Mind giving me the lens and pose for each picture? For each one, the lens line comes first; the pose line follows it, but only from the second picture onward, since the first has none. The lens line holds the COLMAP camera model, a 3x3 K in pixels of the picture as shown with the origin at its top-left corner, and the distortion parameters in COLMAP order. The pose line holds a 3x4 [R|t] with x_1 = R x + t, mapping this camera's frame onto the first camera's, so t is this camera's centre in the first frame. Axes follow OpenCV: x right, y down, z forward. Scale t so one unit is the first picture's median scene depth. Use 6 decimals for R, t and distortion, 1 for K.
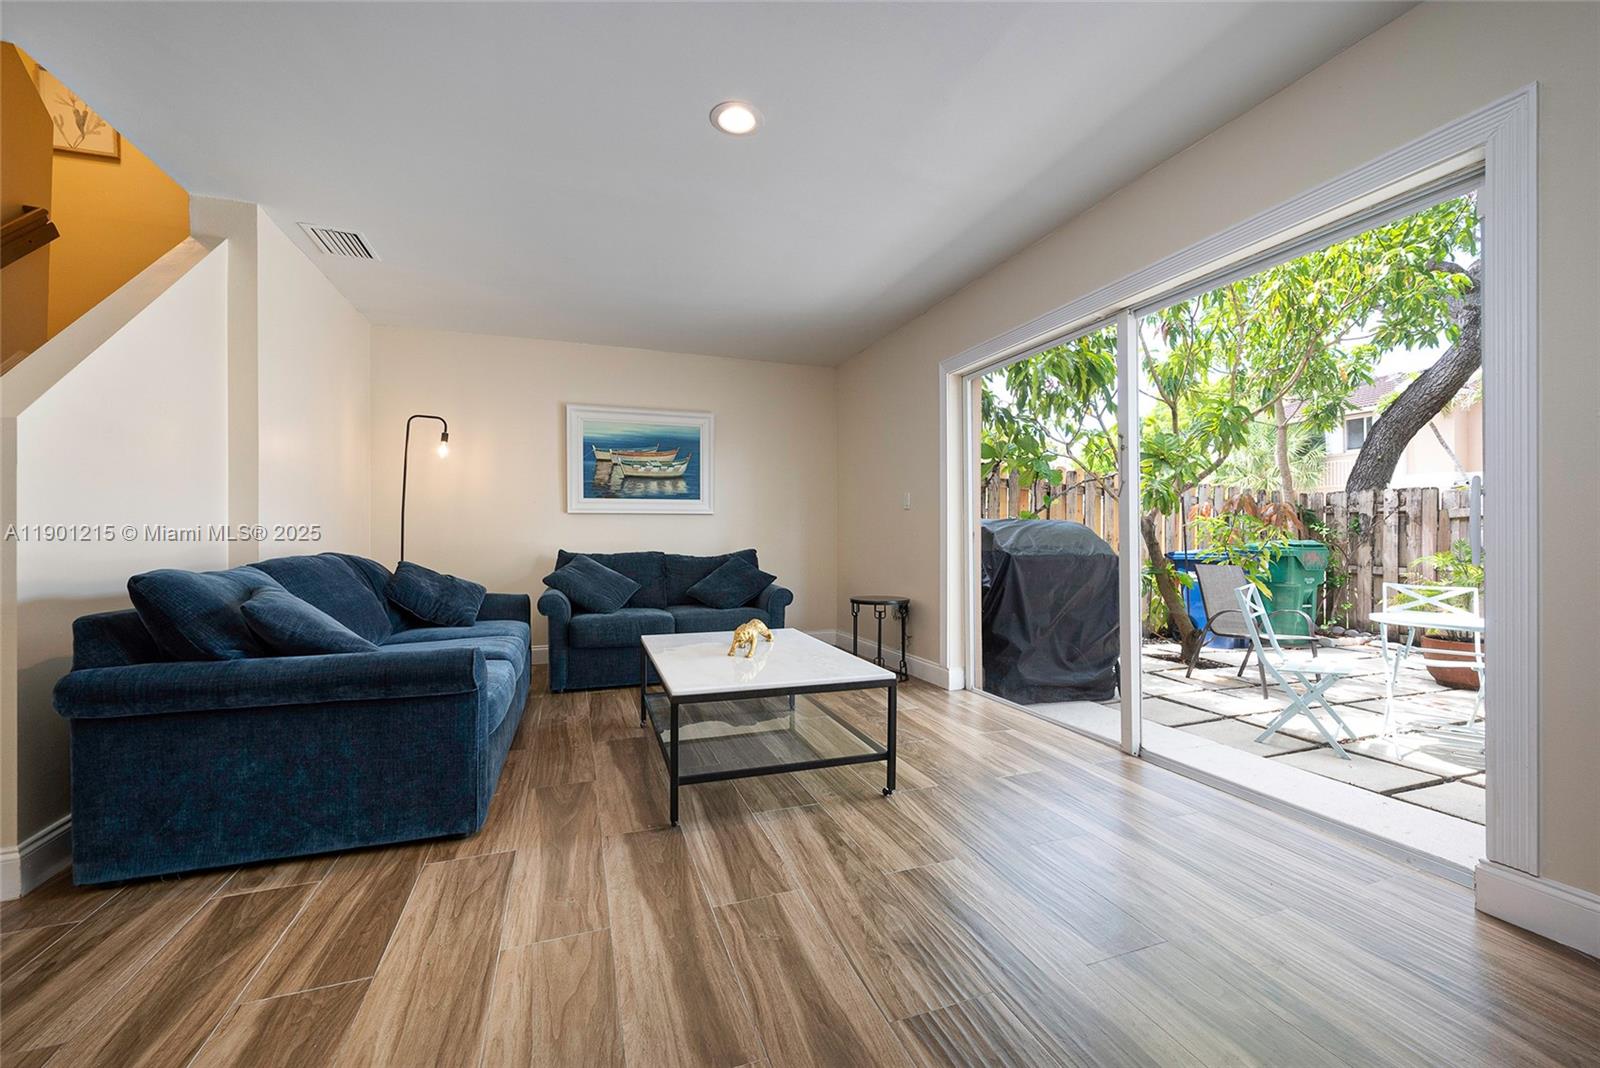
lens RADIAL K [[634.4, 0, 802.6], [0, 634.4, 533.1], [0, 0, 1]] dist [-0.002586, -0.000032]
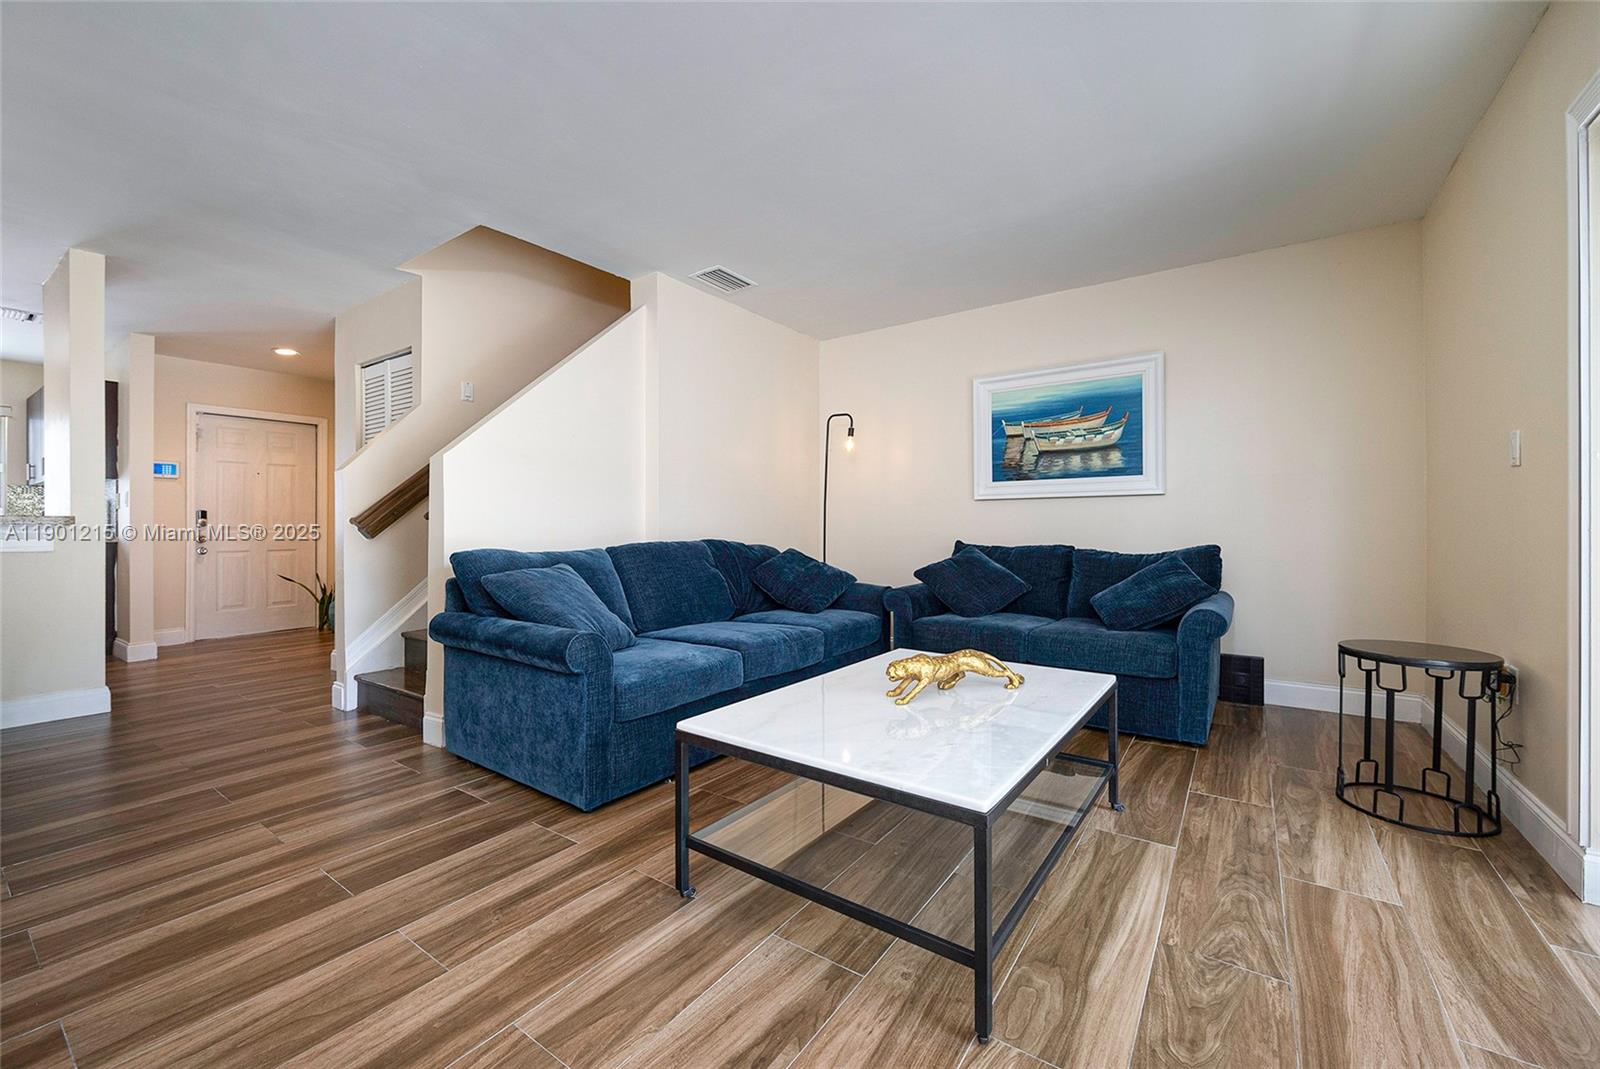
lens RADIAL K [[635.8, 0, 804.2], [0, 635.8, 523.2], [0, 0, 1]] dist [-0.003574, 0.000163]
pose [[0.573883, -0.005337, -0.818920, 0.320468], [0.005722, 0.999980, -0.002507, 0.003406], [0.818918, -0.003248, 0.573902, 0.411074]]
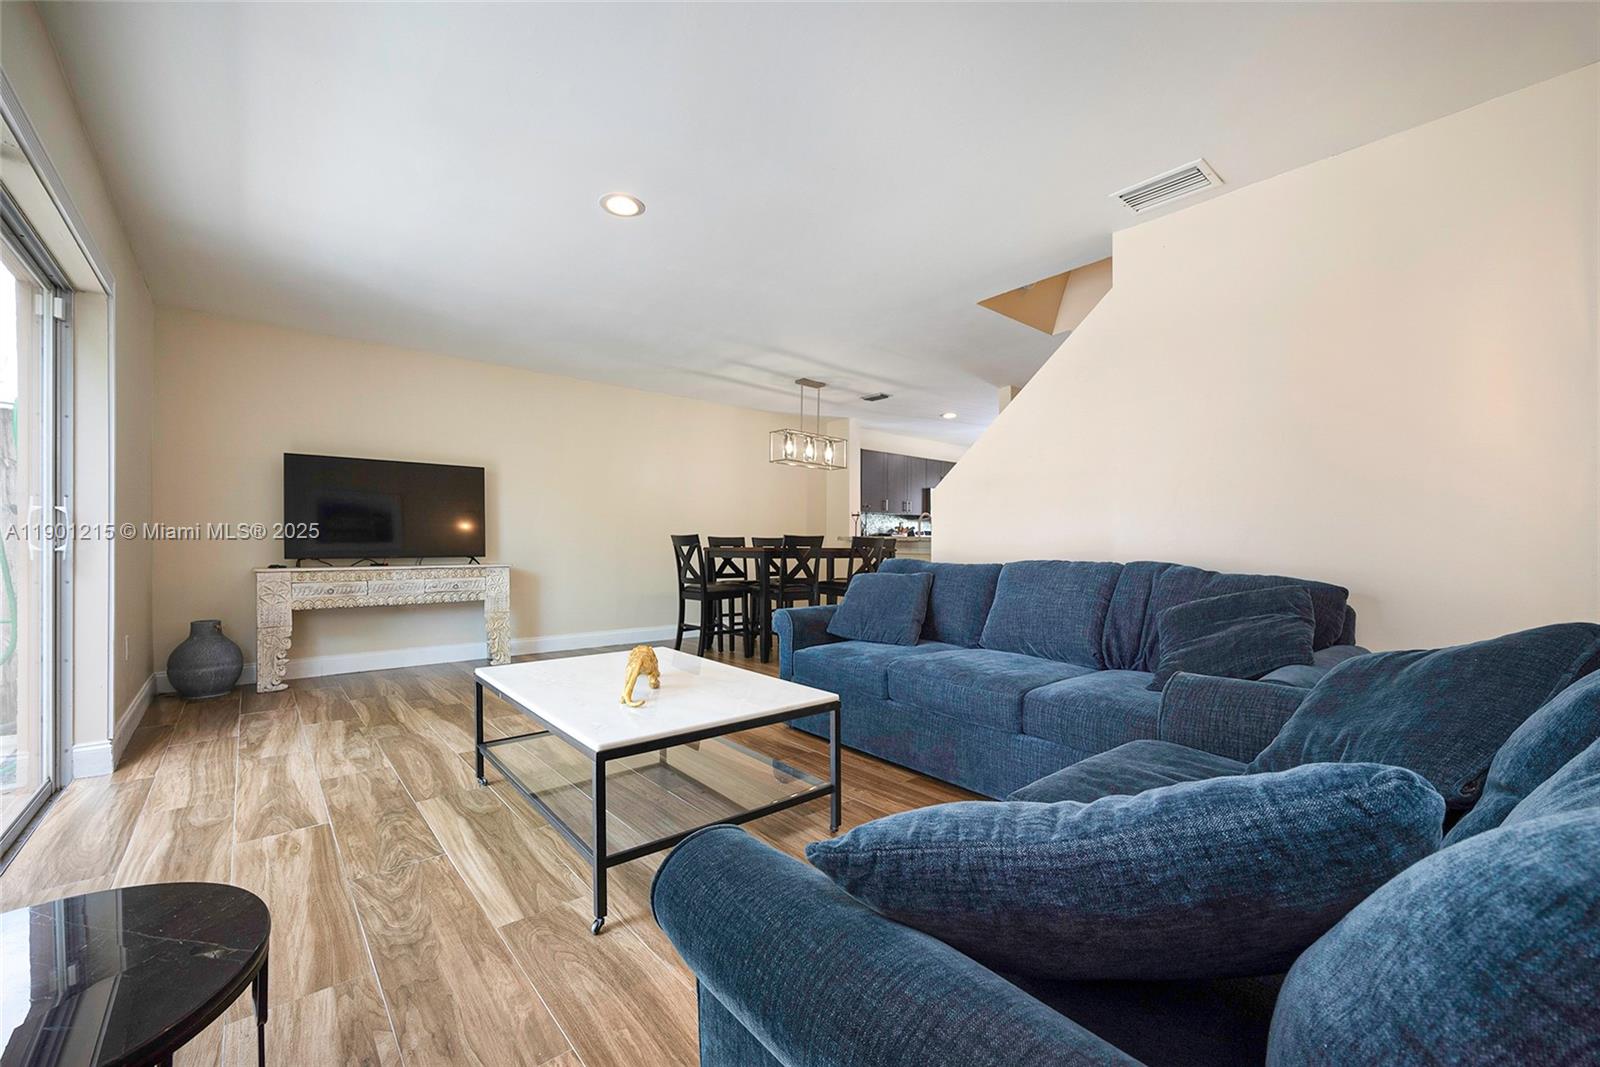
lens RADIAL K [[635.5, 0, 813.6], [0, 635.5, 541.1], [0, 0, 1]] dist [-0.002033, -0.000174]
pose [[-0.929041, -0.003734, -0.369958, 0.010650], [-0.002422, 0.999989, -0.004013, 0.006435], [0.369969, -0.002832, -0.929040, 1.503401]]
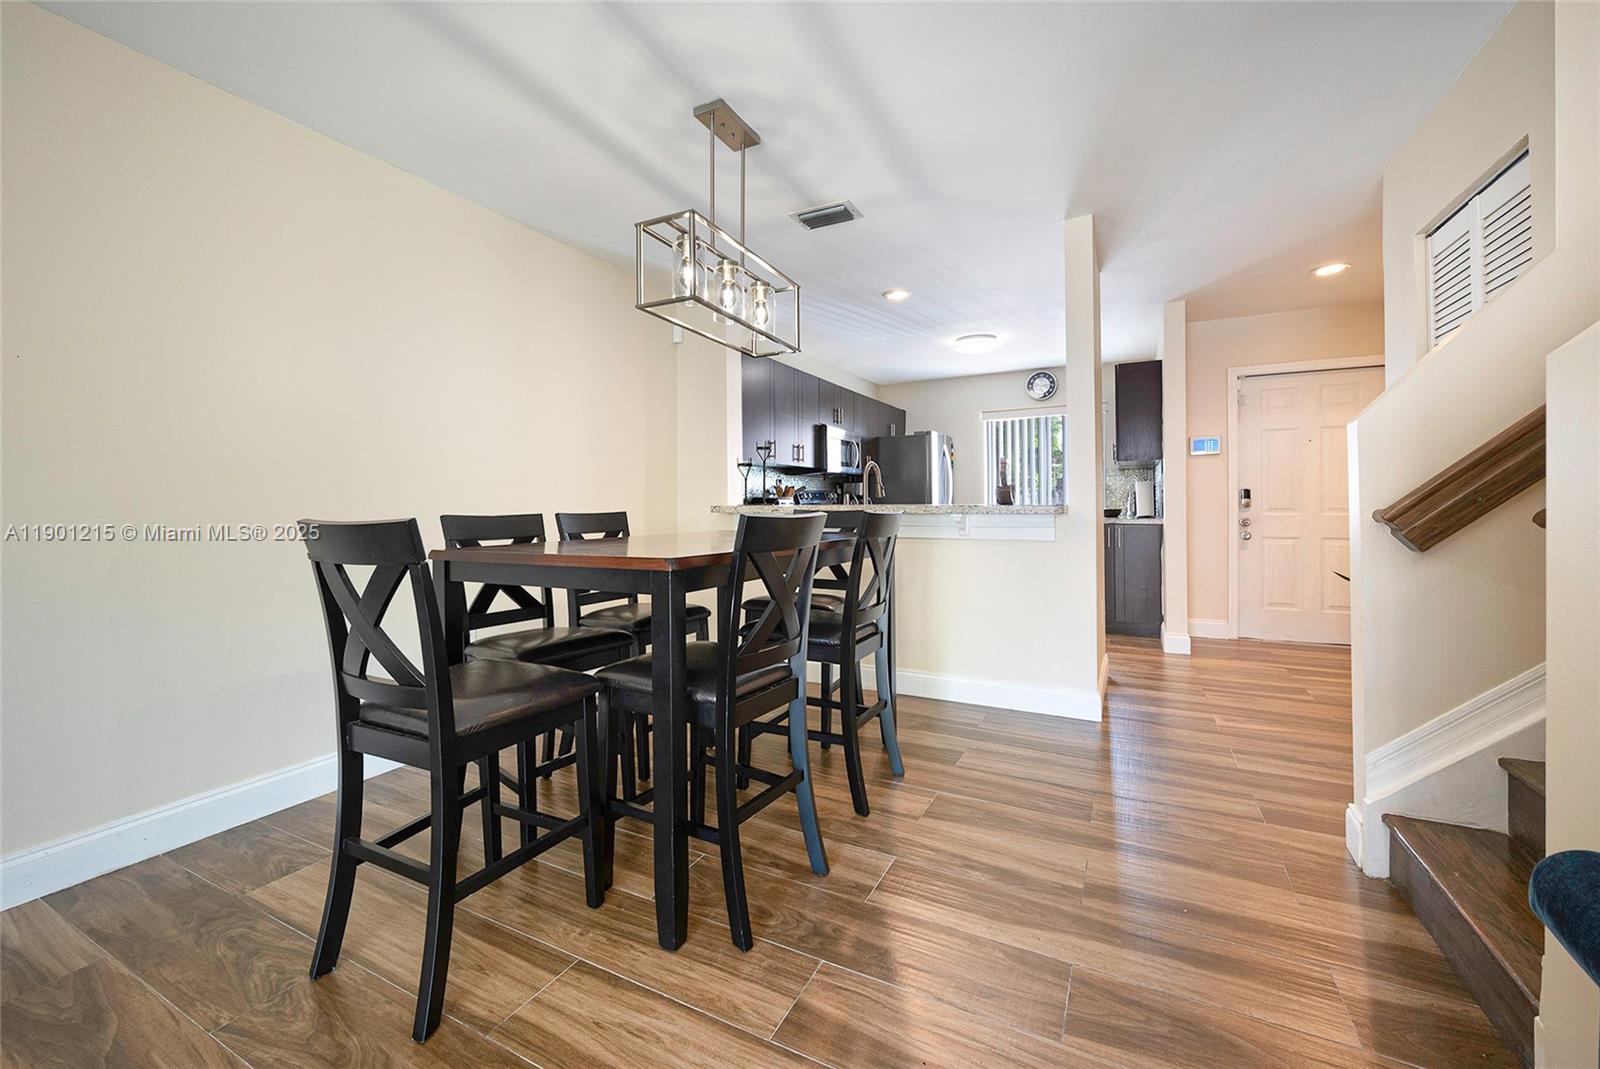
lens RADIAL K [[649.1, 0, 780.2], [0, 649.1, 502.8], [0, 0, 1]] dist [-0.004169, -0.000051]
pose [[-0.749297, 0.006985, -0.662198, -0.191589], [0.009599, 0.999954, -0.000313, -0.022505], [0.662165, -0.006591, -0.749329, 0.475628]]
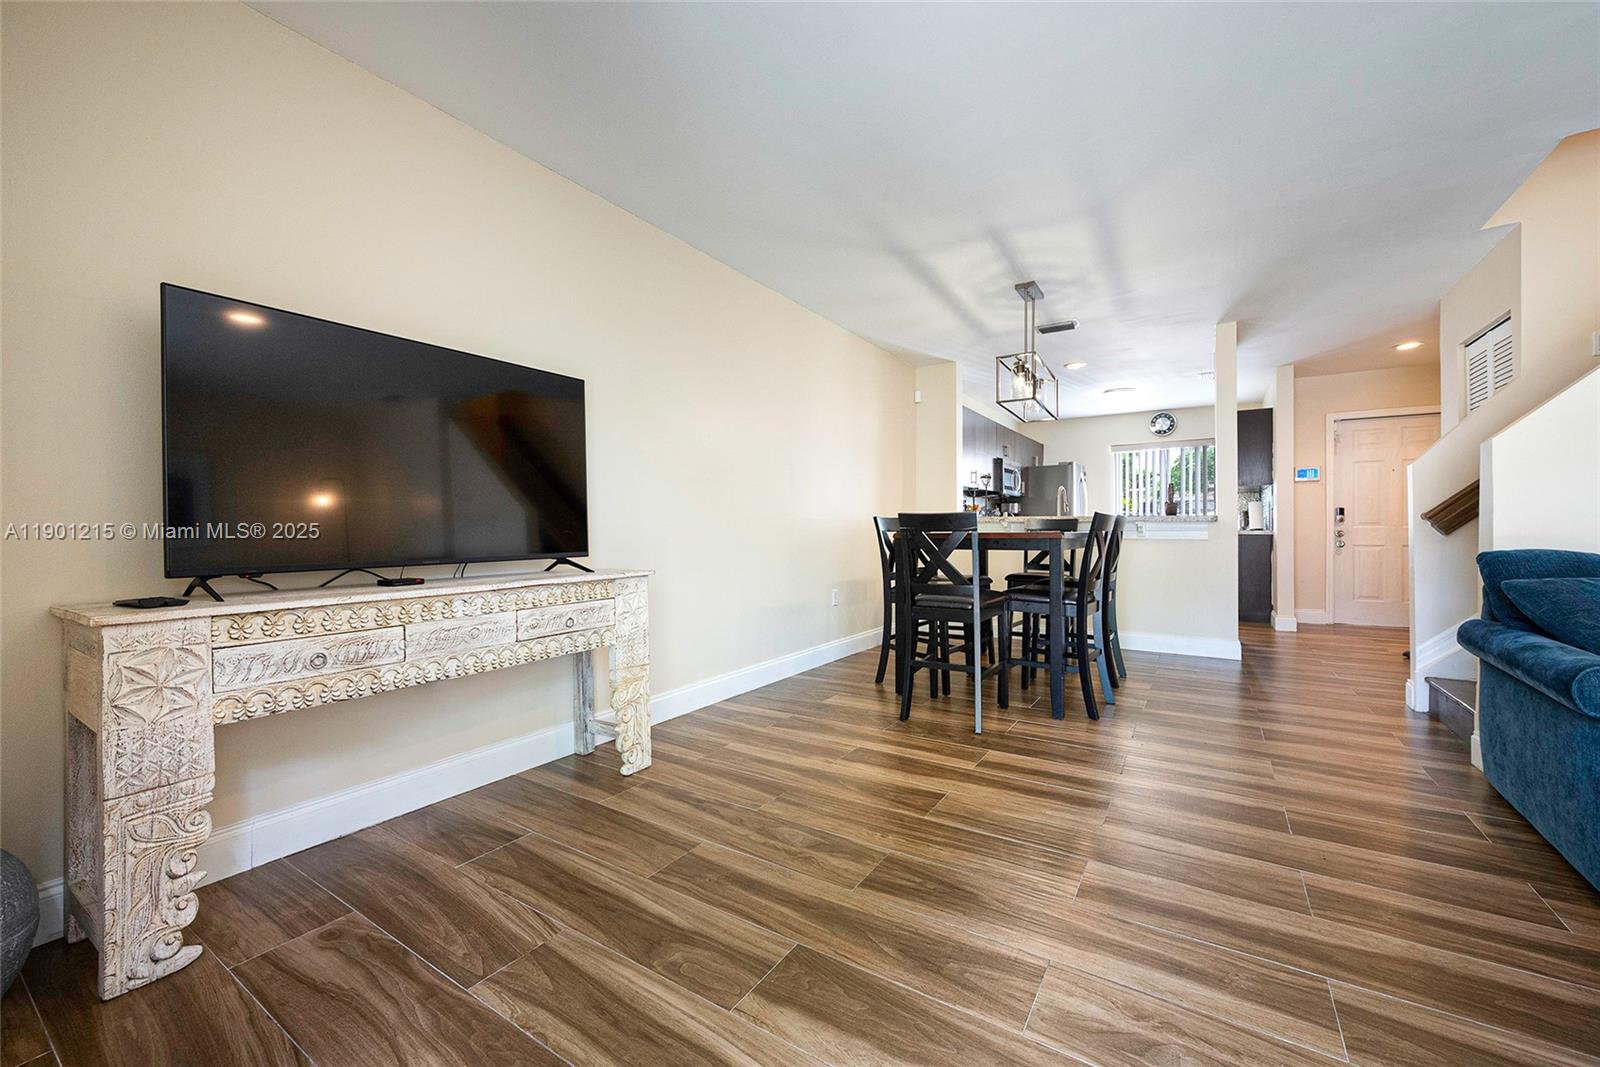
lens RADIAL K [[635.8, 0, 804.2], [0, 635.8, 522.2], [0, 0, 1]] dist [-0.003574, 0.000163]
pose [[-0.794721, -0.000616, -0.606975, 0.423761], [0.004012, 0.999972, -0.006267, 0.004461], [0.606962, -0.007416, -0.794696, 0.597367]]
